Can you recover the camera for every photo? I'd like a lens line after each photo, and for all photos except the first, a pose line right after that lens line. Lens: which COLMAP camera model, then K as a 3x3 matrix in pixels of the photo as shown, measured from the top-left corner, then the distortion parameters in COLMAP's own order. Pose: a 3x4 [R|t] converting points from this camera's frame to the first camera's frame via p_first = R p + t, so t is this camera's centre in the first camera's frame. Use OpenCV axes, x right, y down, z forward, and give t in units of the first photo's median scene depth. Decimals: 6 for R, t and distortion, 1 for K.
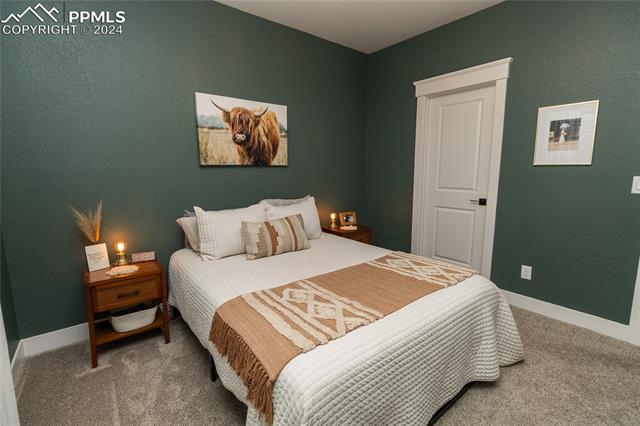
lens RADIAL K [[294.4, 0, 316.9], [0, 294.4, 210.2], [0, 0, 1]] dist [-0.000325, -0.000063]
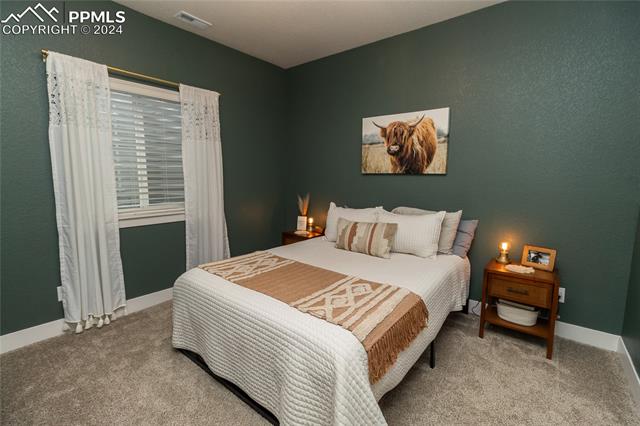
lens RADIAL K [[294.4, 0, 316.9], [0, 294.4, 210.2], [0, 0, 1]] dist [-0.000325, -0.000063]
pose [[0.212691, 0.122293, -0.969436, 0.783418], [-0.146614, 0.984899, 0.092076, -0.078234], [0.966057, 0.122549, 0.227409, 0.494616]]
